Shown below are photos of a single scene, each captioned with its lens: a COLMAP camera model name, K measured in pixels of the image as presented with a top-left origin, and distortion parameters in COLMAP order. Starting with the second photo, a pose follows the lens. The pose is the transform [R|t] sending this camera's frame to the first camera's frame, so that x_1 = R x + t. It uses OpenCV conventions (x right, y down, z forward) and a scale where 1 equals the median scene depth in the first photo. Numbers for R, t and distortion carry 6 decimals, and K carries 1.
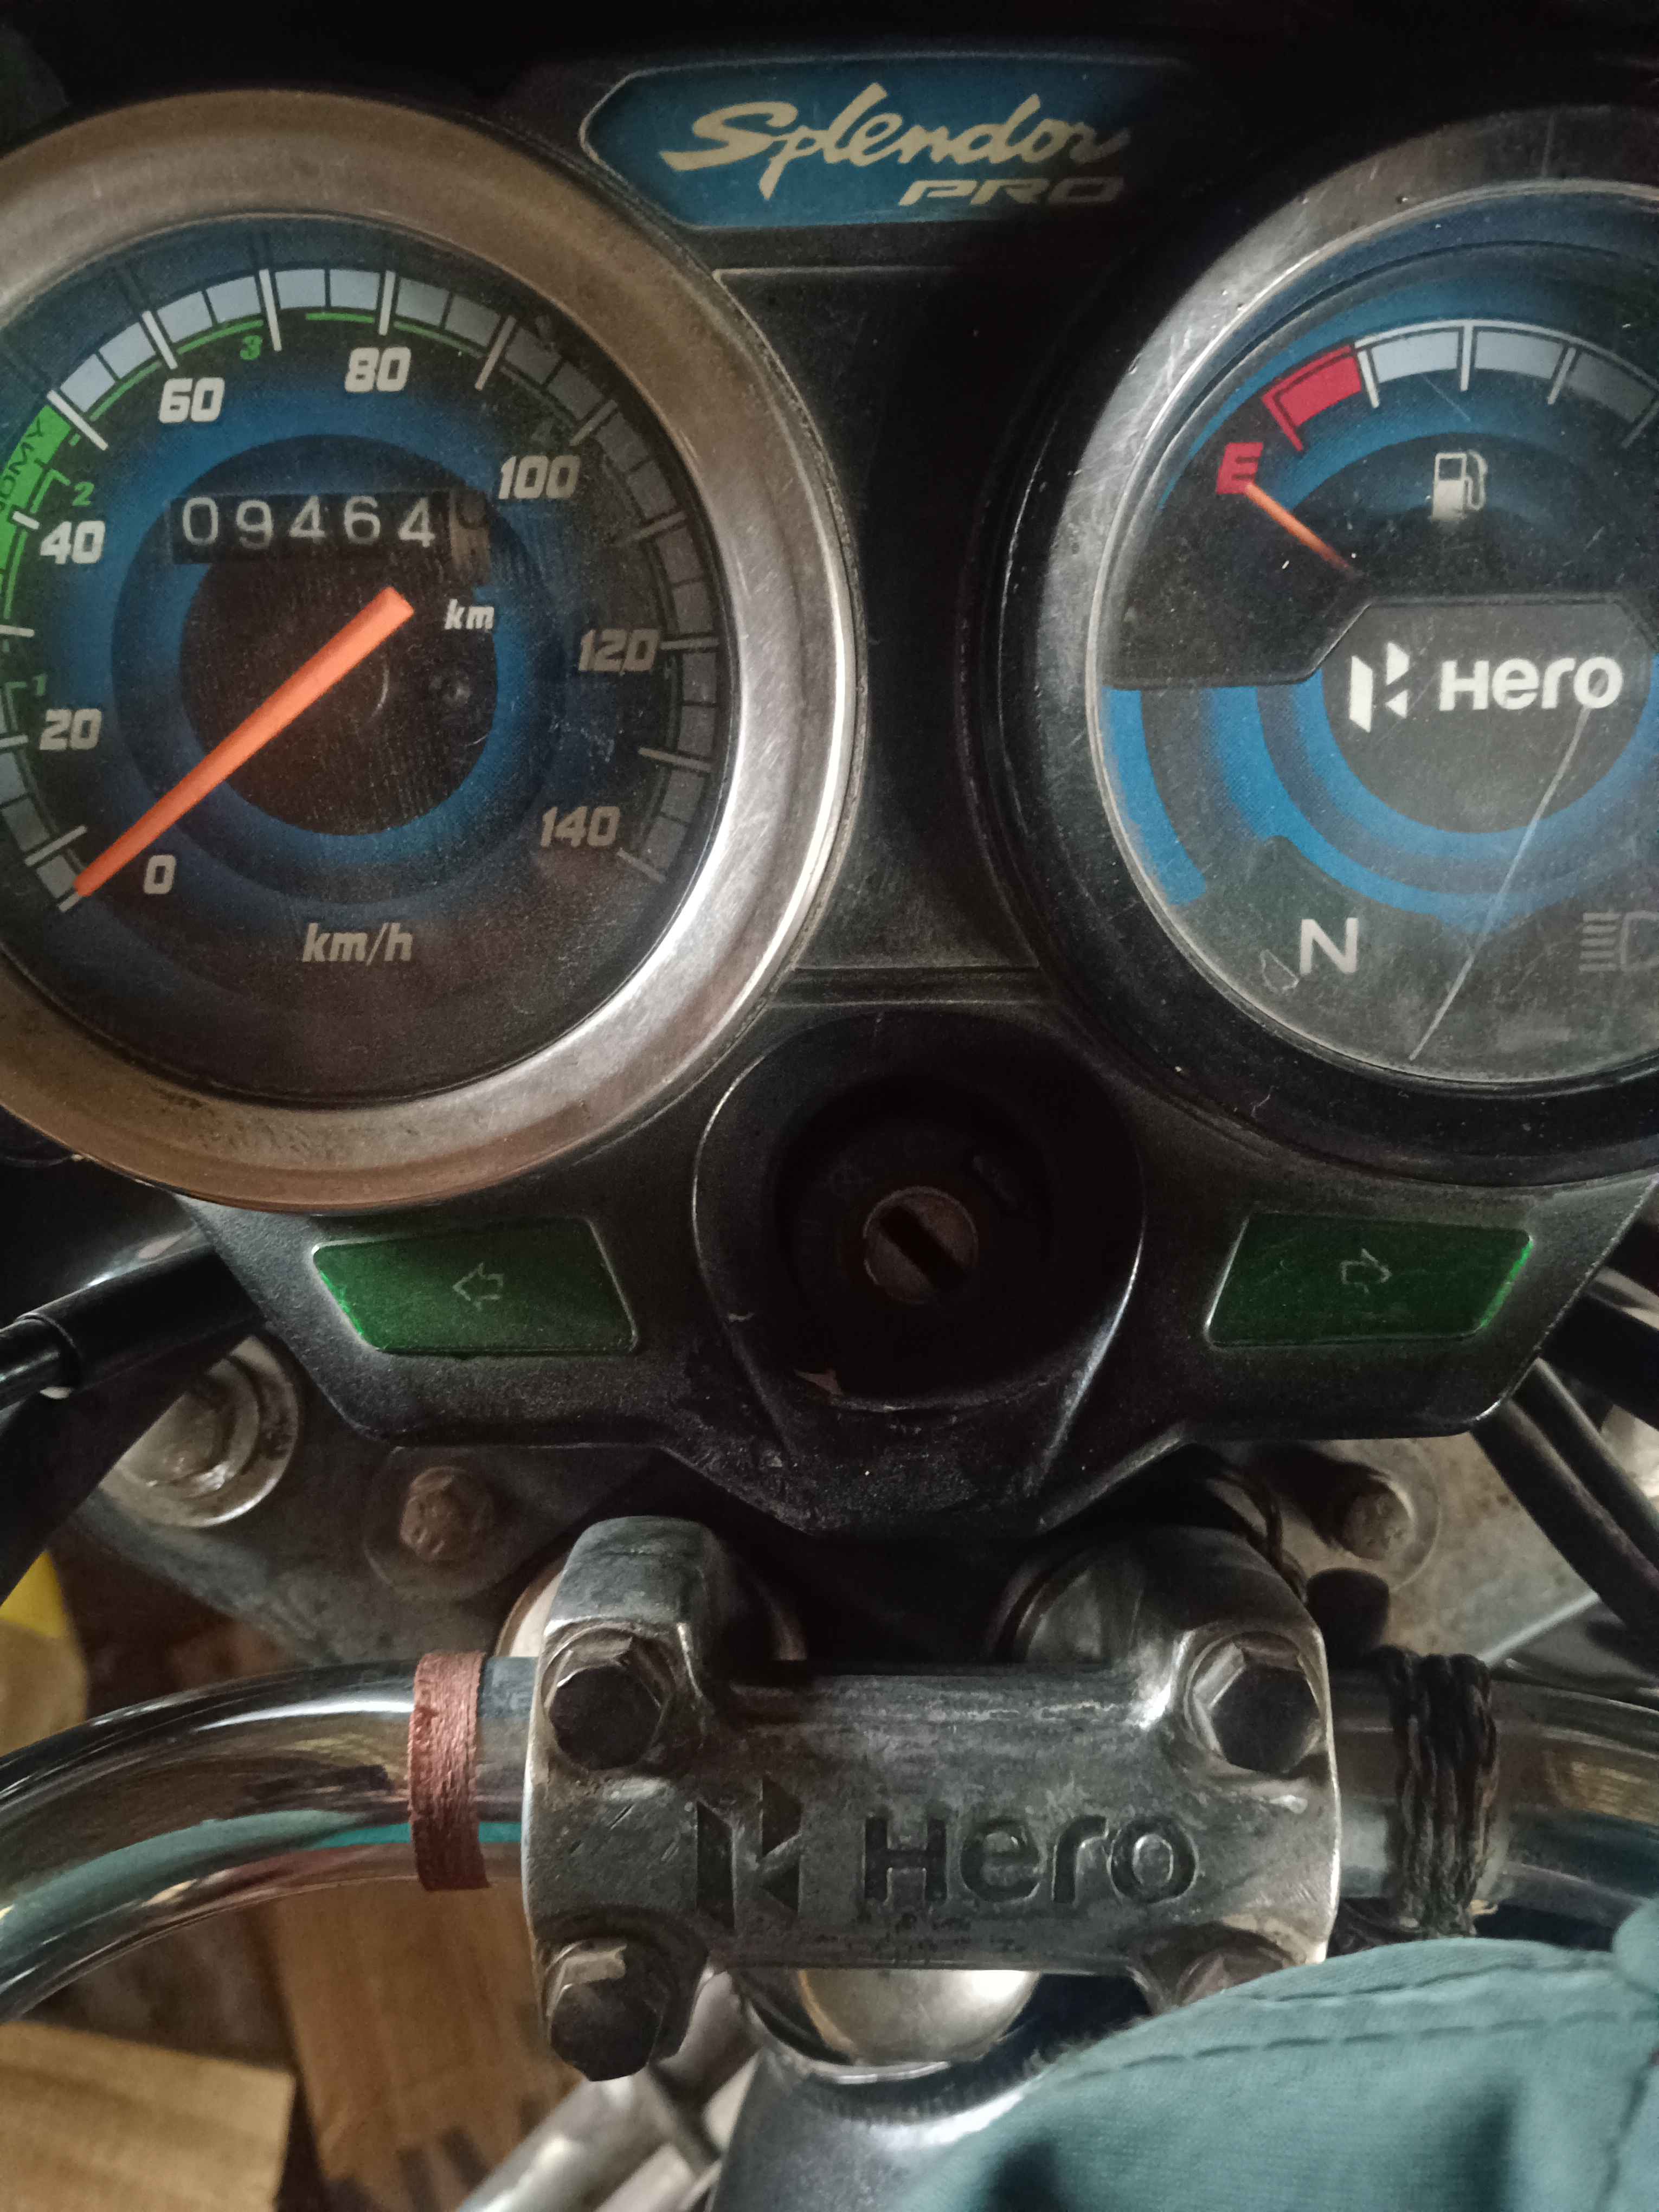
lens RADIAL K [[1818.0, 0, 826.2], [0, 1818.0, 1109.7], [0, 0, 1]] dist [0.061255, -0.202433]
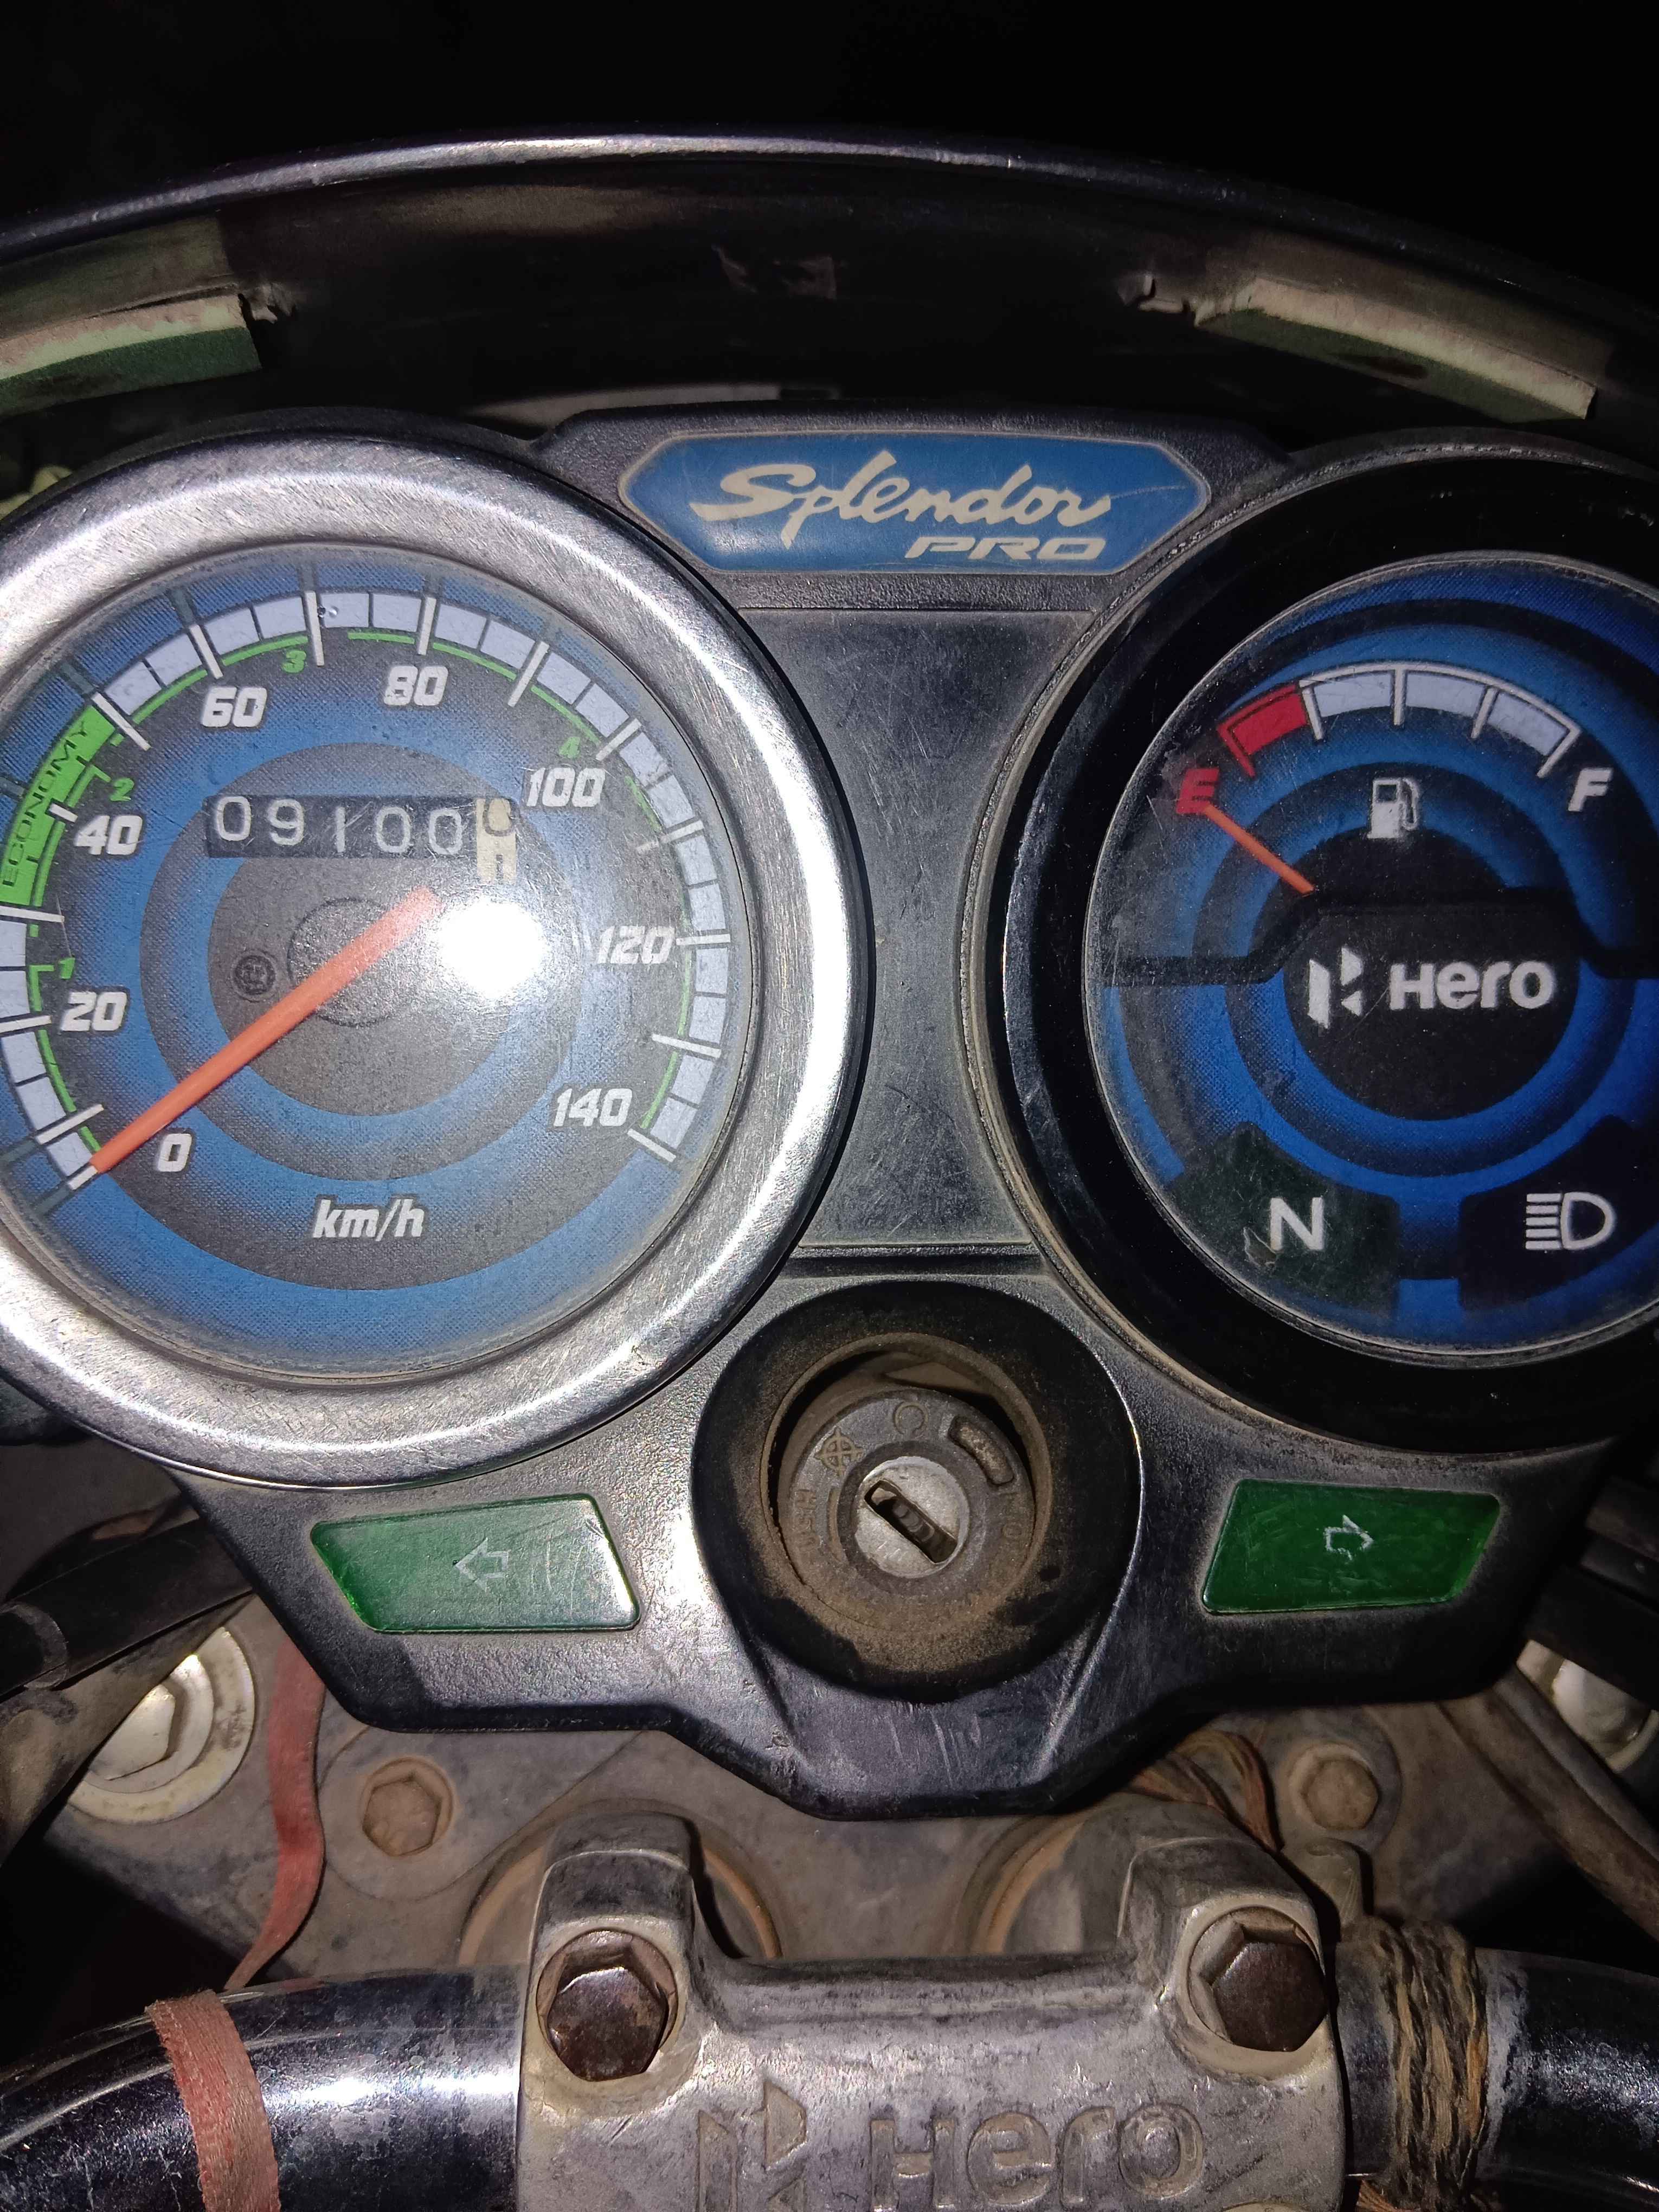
lens RADIAL K [[1818.0, 0, 826.2], [0, 1818.0, 1109.7], [0, 0, 1]] dist [0.061255, -0.202433]
pose [[0.996848, 0.007236, 0.079008, -0.085809], [0.004607, 0.988874, -0.148686, 0.000905], [-0.079204, 0.148582, 0.985723, -0.037180]]
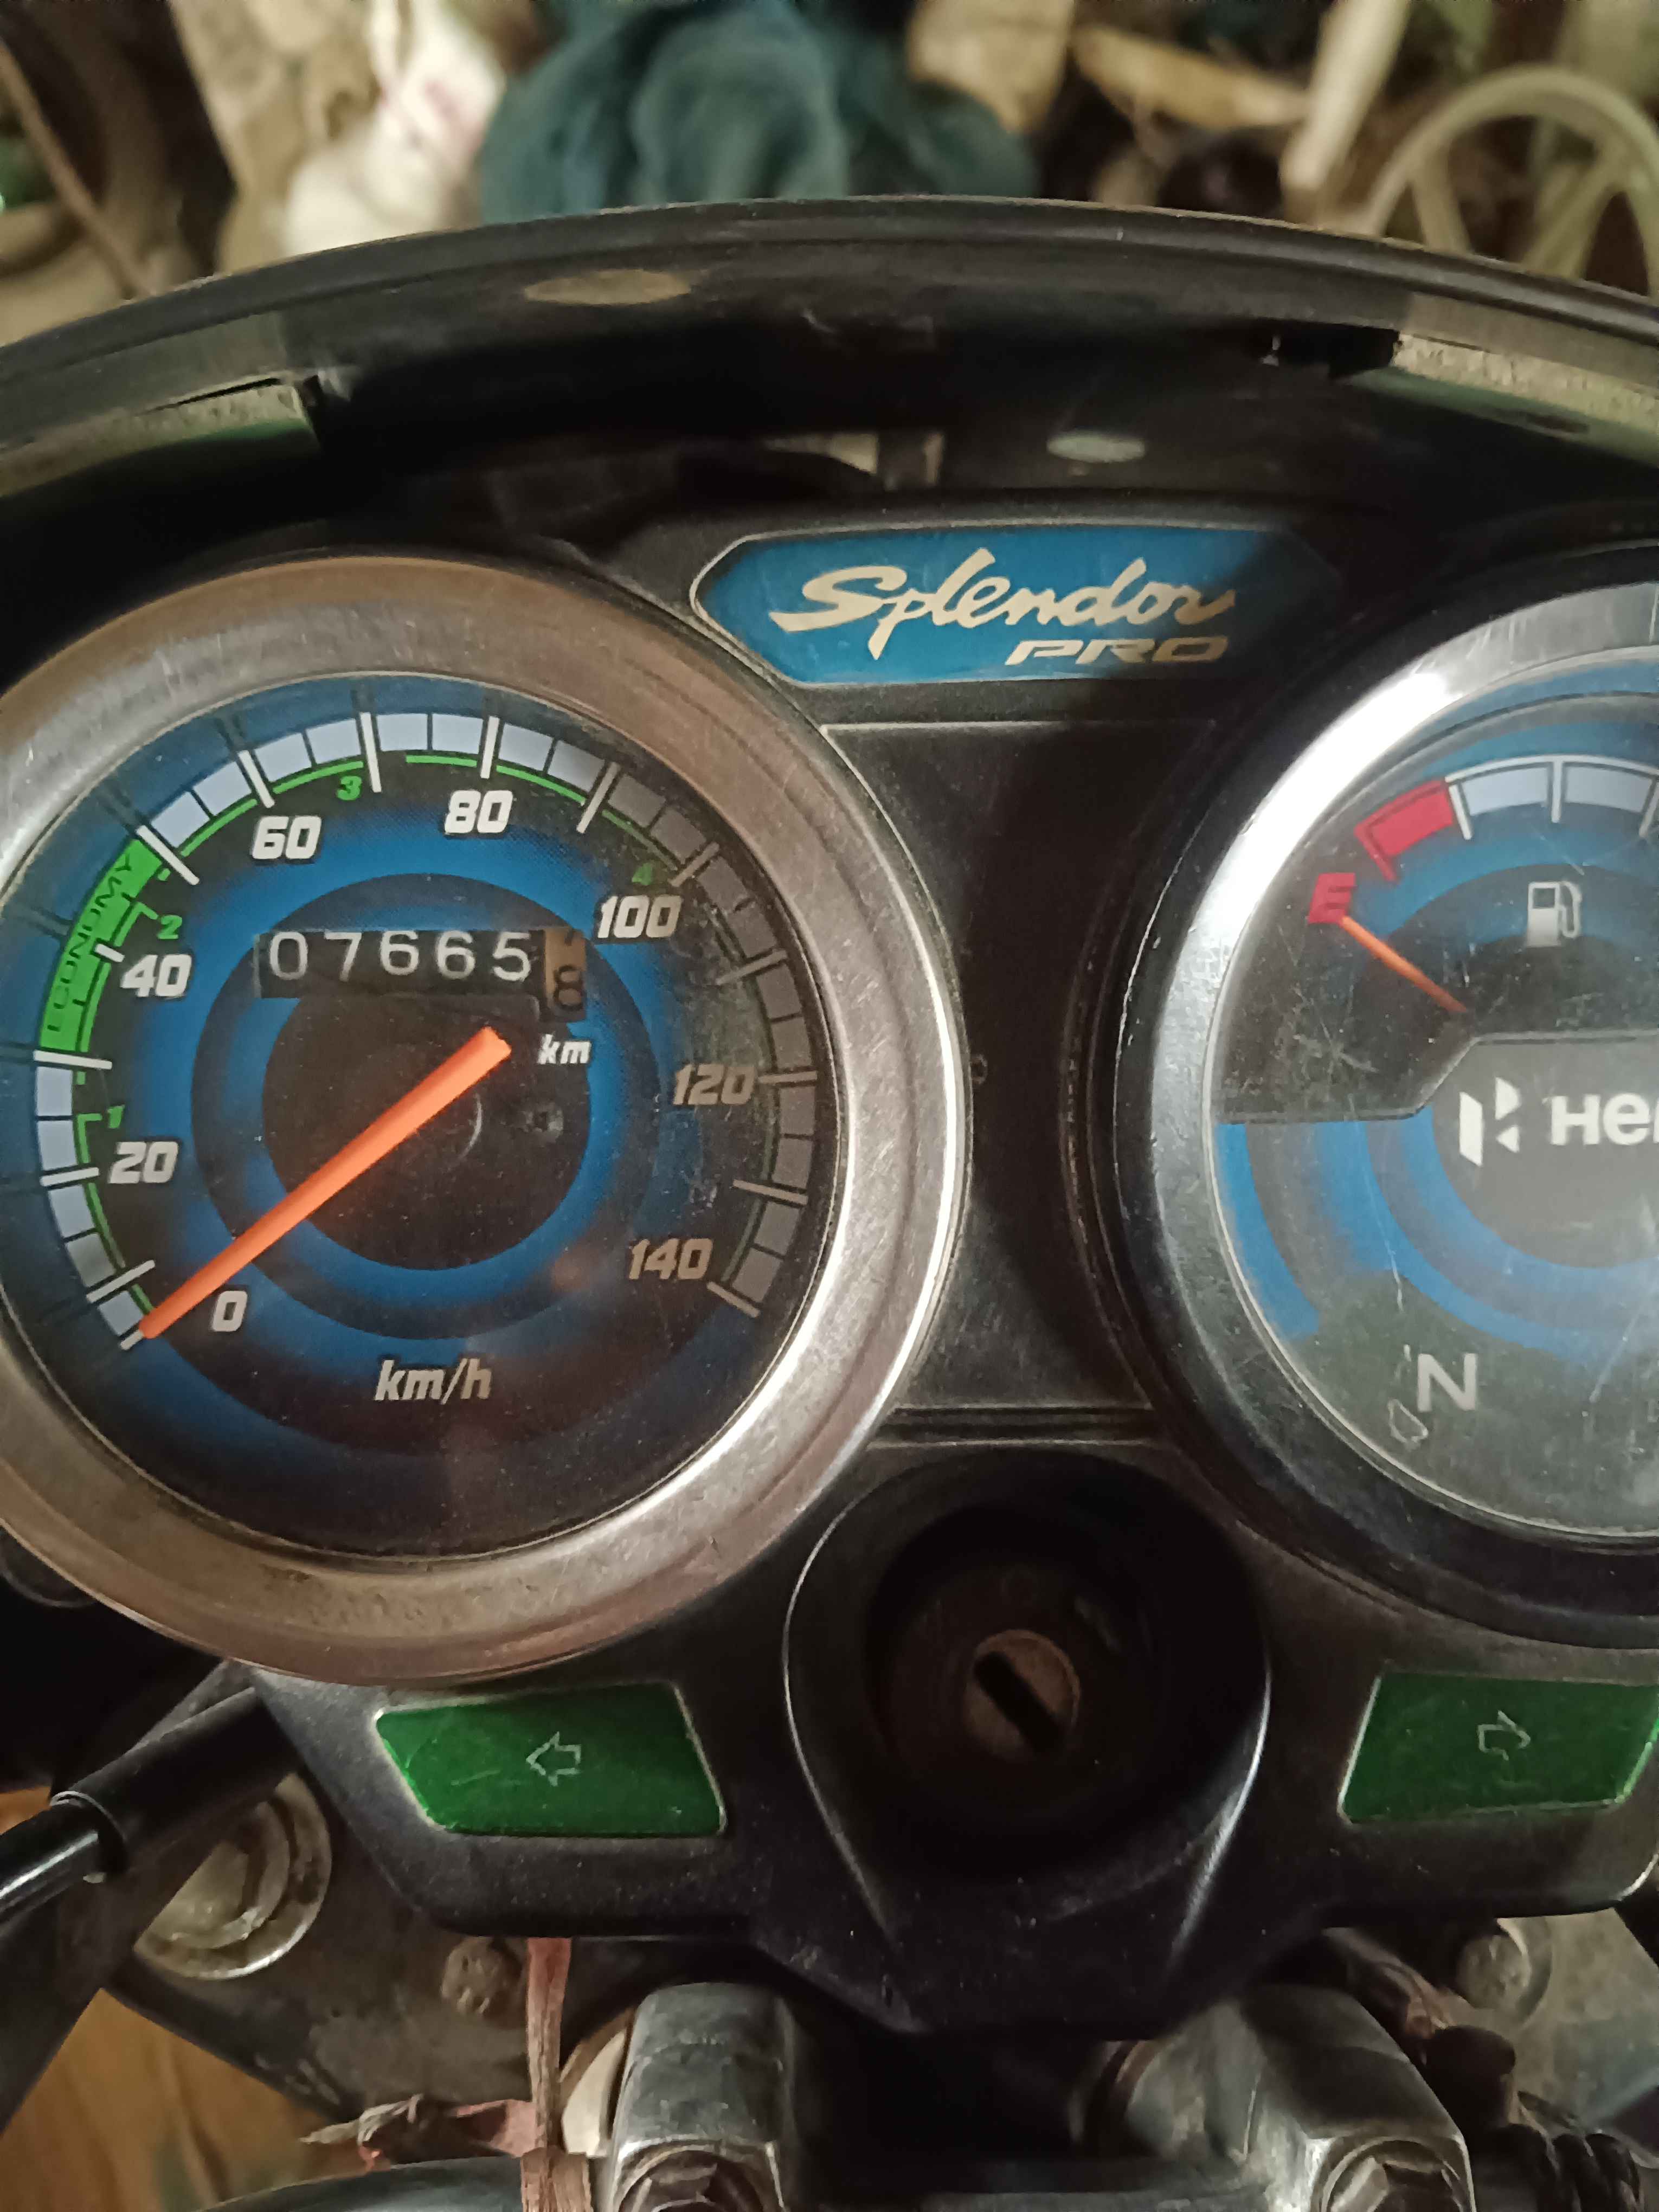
lens RADIAL K [[1798.8, 0, 825.1], [0, 1798.8, 1106.2], [0, 0, 1]] dist [0.090225, -0.256351]
pose [[0.999882, 0.000516, 0.015331, -0.069285], [0.001672, 0.989808, -0.142400, -0.102005], [-0.015249, 0.142409, 0.989690, 0.040814]]
